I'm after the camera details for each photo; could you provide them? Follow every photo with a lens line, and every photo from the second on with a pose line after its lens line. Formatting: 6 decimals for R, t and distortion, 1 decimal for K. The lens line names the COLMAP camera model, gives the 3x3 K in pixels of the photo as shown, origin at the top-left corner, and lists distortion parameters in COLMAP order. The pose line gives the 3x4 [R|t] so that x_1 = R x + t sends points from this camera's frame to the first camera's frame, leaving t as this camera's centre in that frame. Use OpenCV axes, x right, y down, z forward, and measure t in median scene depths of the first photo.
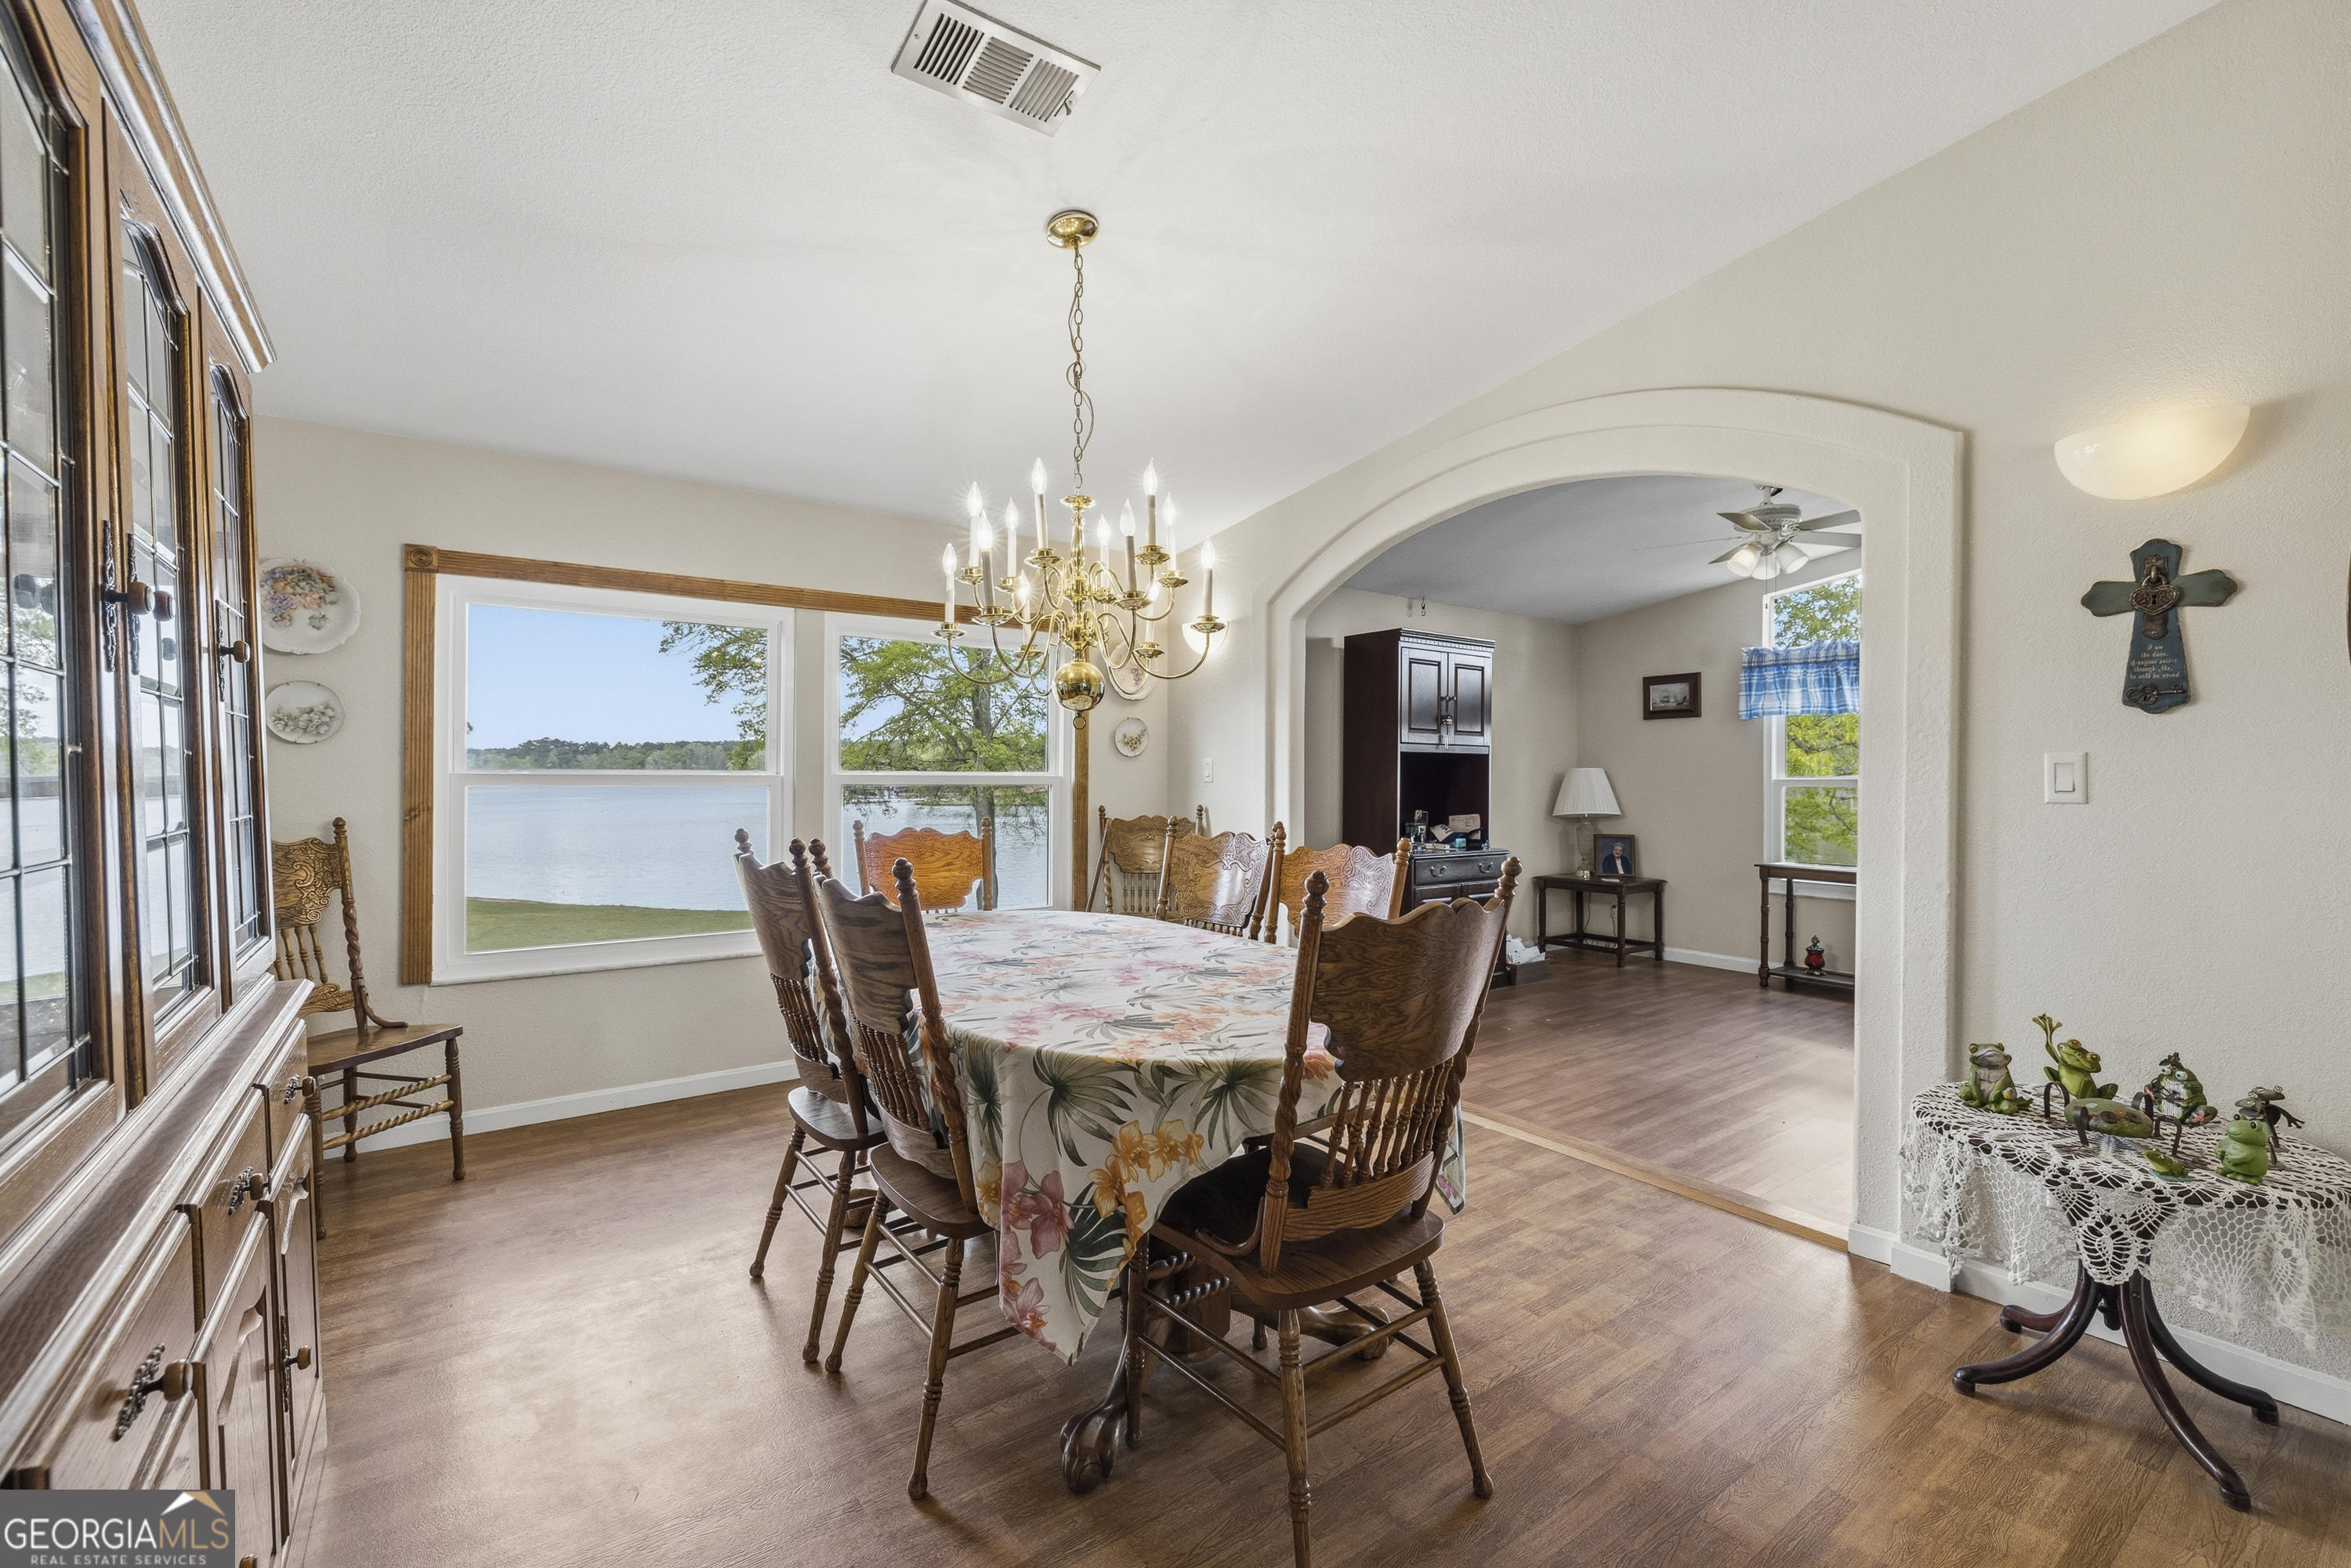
lens RADIAL K [[990.9, 0, 1159.4], [0, 990.9, 776.3], [0, 0, 1]] dist [-0.001709, 0.000304]
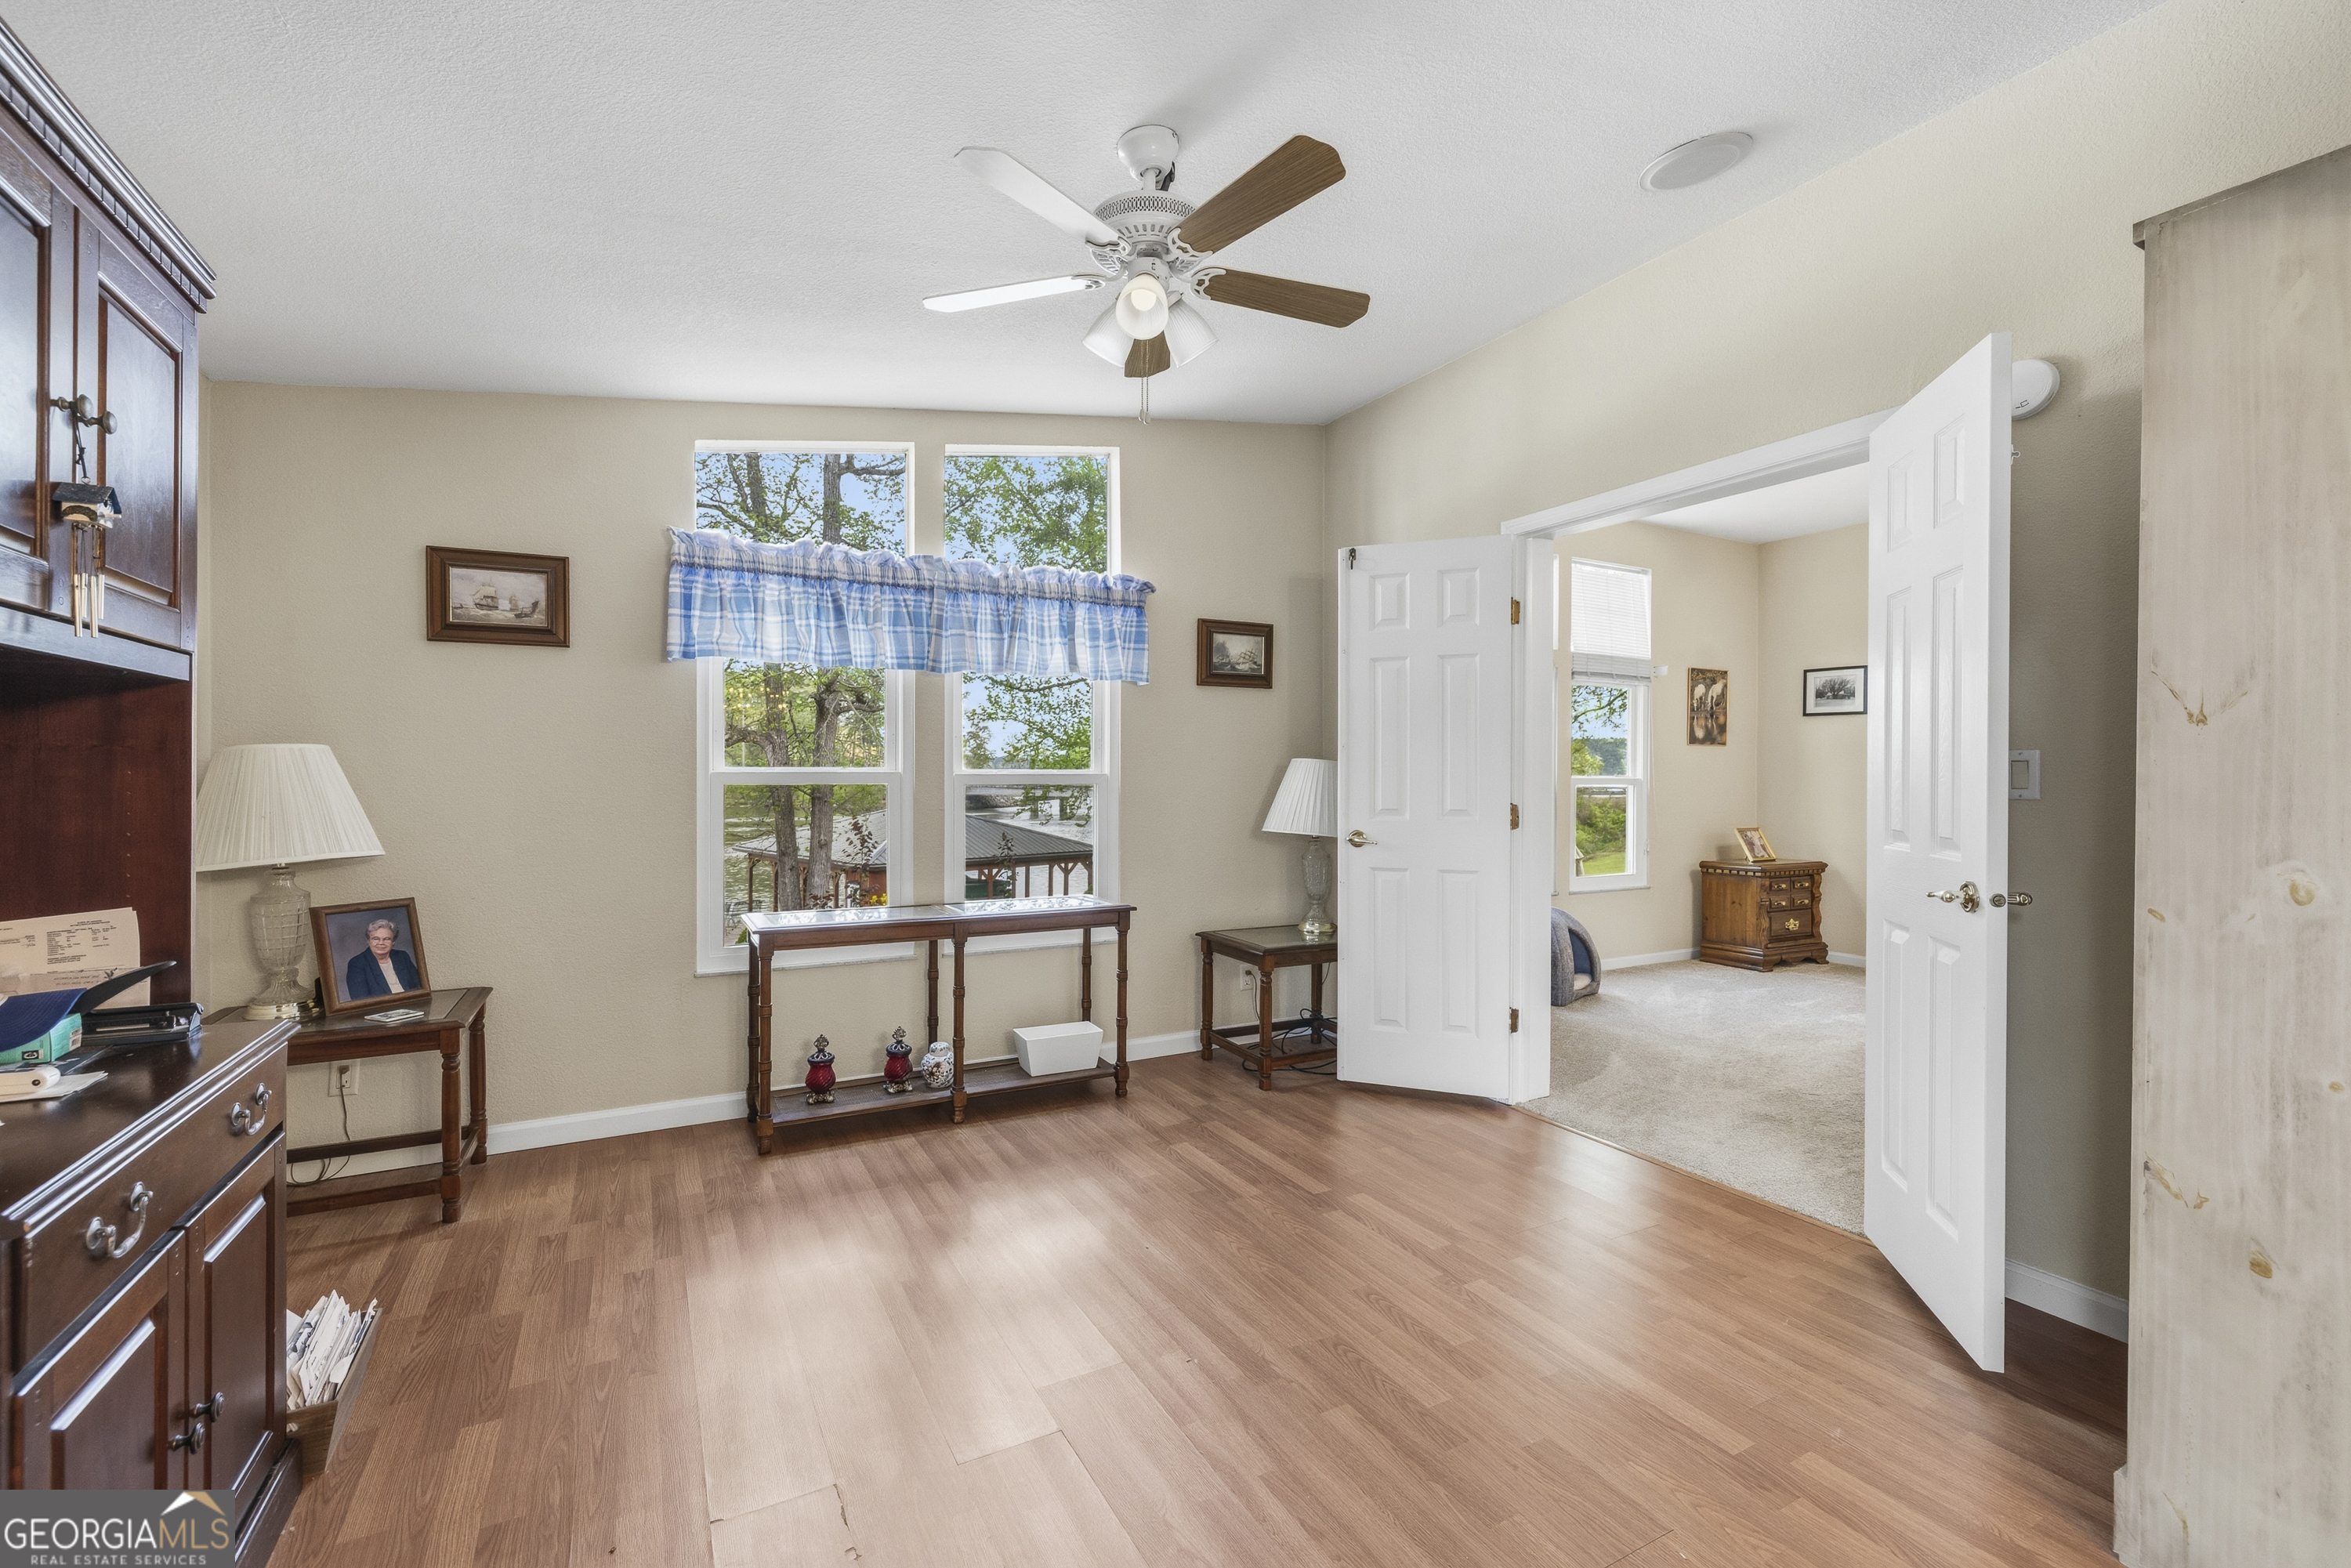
lens RADIAL K [[985.0, 0, 1156.6], [0, 985.0, 778.0], [0, 0, 1]] dist [0.002079, -0.000064]
pose [[0.142016, -0.010459, 0.989809, 0.107449], [-0.002803, 0.999936, 0.010968, -0.000490], [-0.989860, -0.004332, 0.141977, 0.721997]]
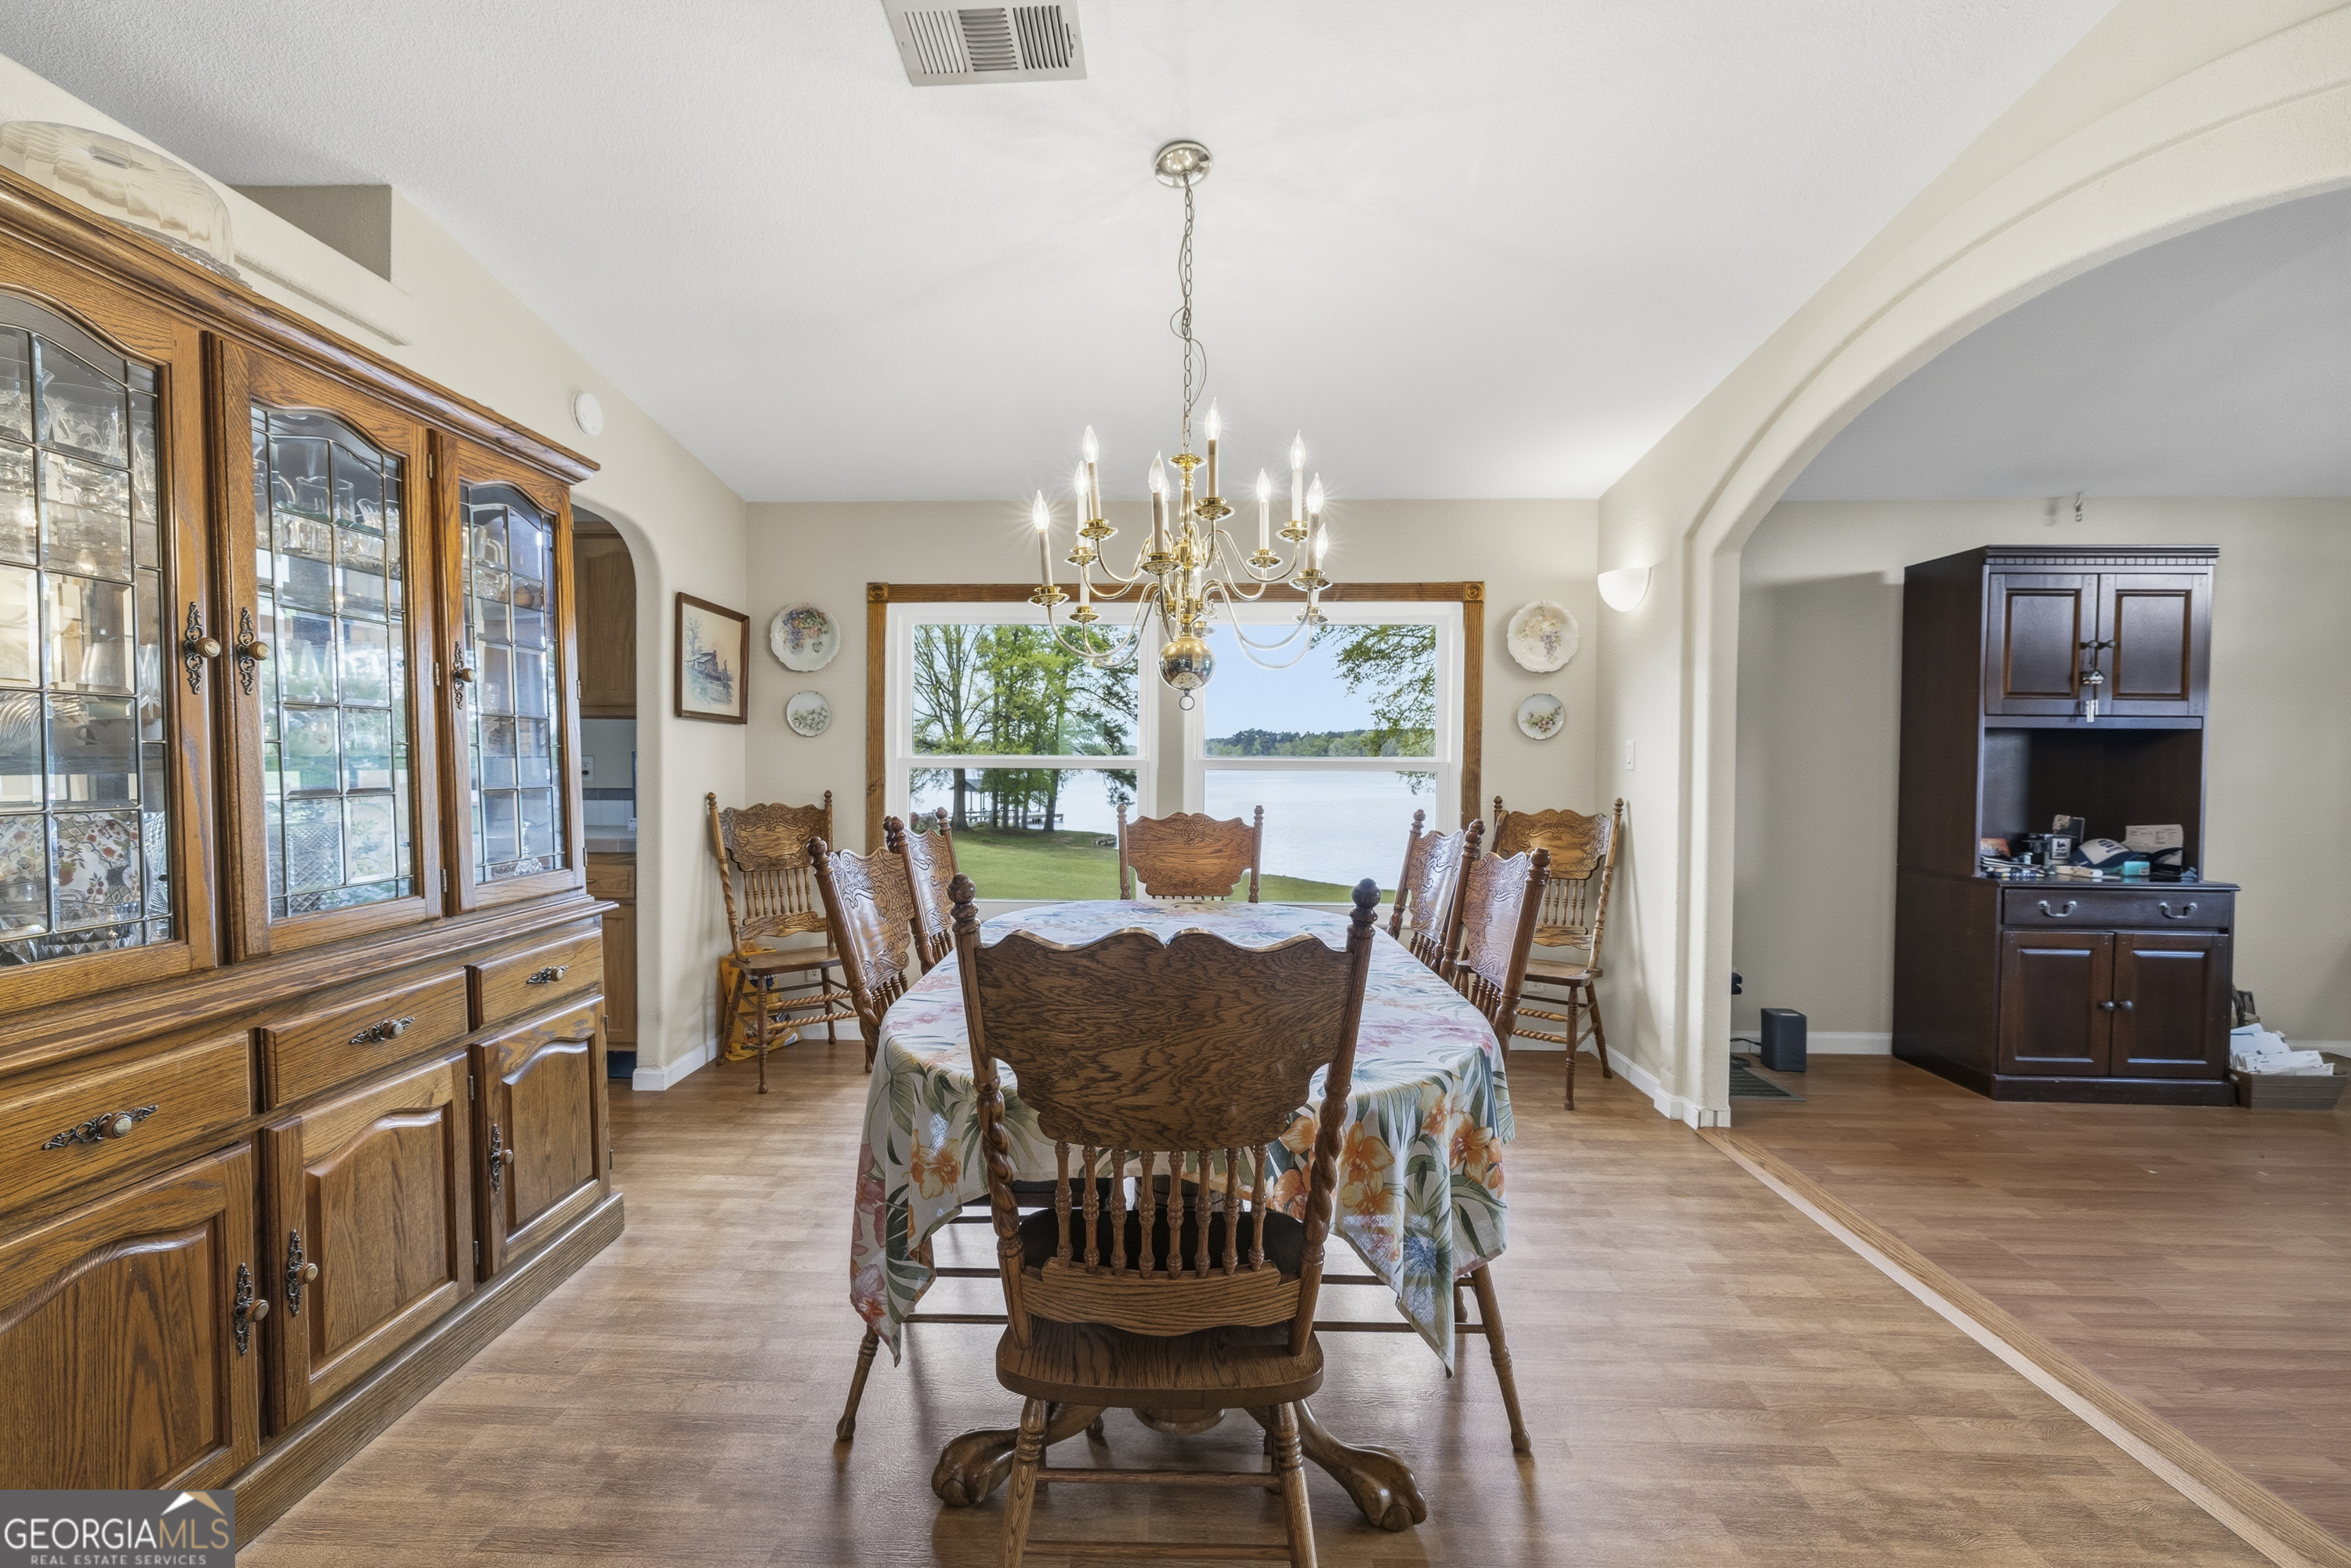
lens RADIAL K [[990.9, 0, 1159.4], [0, 990.9, 776.3], [0, 0, 1]] dist [-0.001709, 0.000304]
pose [[0.792670, 0.011986, -0.609533, 0.197991], [-0.003615, 0.999882, 0.014961, 0.000172], [0.609640, -0.009656, 0.792620, 0.110747]]
